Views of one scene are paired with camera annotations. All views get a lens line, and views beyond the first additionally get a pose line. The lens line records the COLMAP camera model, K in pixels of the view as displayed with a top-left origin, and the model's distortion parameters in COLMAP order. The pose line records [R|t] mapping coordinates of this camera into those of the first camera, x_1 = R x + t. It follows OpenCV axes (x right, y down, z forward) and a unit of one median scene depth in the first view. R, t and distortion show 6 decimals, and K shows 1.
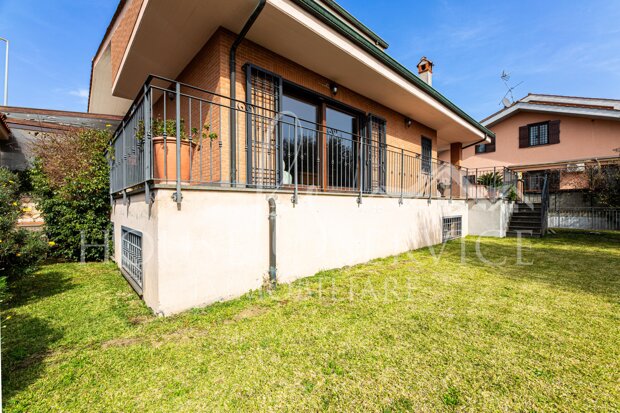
lens RADIAL K [[264.6, 0, 315.8], [0, 264.6, 208.1], [0, 0, 1]] dist [-0.021699, -0.001126]
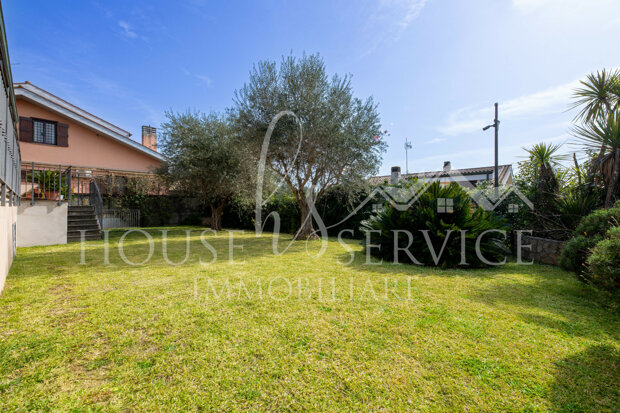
lens RADIAL K [[264.6, 0, 310.1], [0, 264.6, 209.2], [0, 0, 1]] dist [-0.021699, -0.001126]
pose [[-0.086534, -0.003368, 0.996243, -0.382320], [0.007817, 0.999961, 0.004060, -0.008332], [-0.996218, 0.008139, -0.086504, 0.339268]]
